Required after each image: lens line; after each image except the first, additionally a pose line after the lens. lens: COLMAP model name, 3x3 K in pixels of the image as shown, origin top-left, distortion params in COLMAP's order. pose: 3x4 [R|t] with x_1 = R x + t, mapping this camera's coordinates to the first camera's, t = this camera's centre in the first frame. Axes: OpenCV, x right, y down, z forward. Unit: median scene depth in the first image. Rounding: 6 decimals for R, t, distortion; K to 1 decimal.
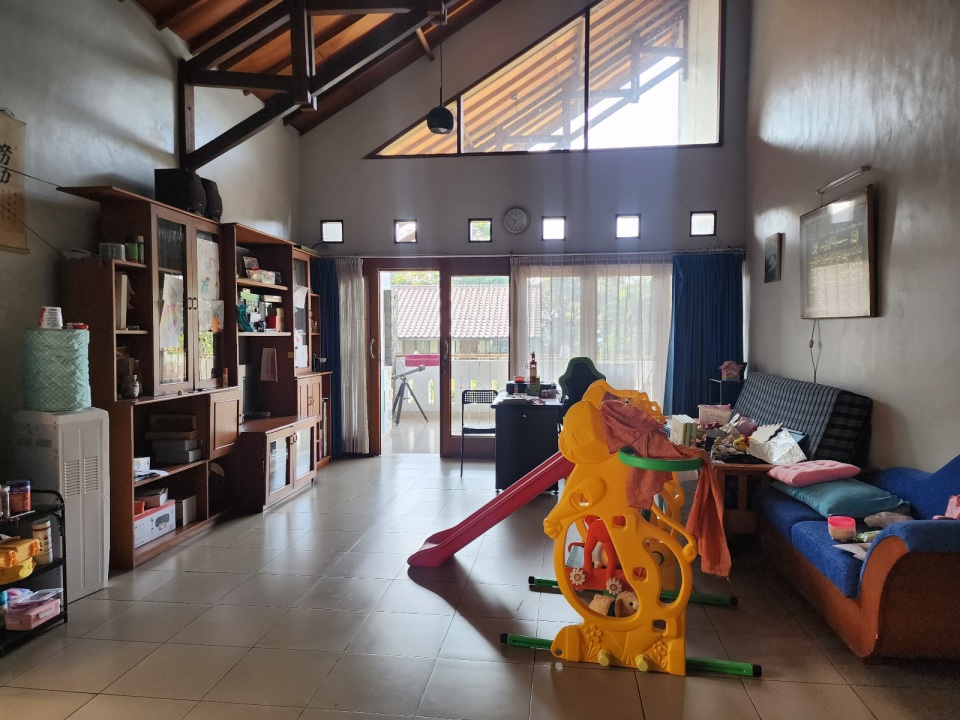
lens RADIAL K [[633.1, 0, 480.0], [0, 633.1, 360.0], [0, 0, 1]] dist [0.003290, -0.006421]
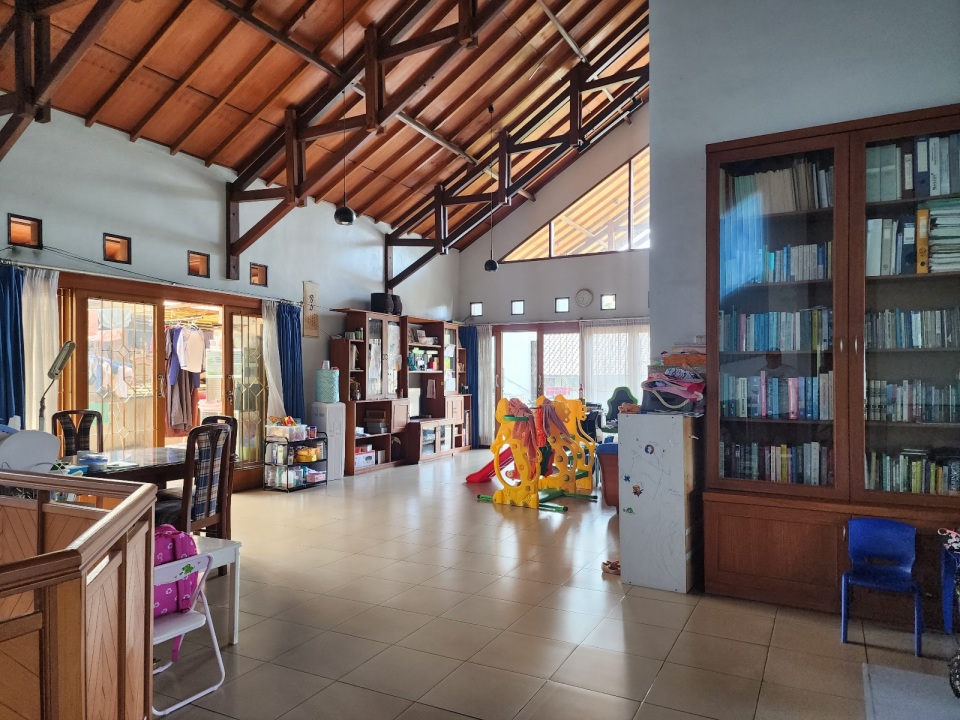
lens RADIAL K [[633.1, 0, 480.0], [0, 633.1, 360.0], [0, 0, 1]] dist [0.003290, -0.006421]
pose [[0.927525, -0.013742, -0.373507, 0.557554], [-0.009379, 0.998154, -0.060013, 0.038967], [0.373642, 0.059167, 0.925684, -0.737229]]
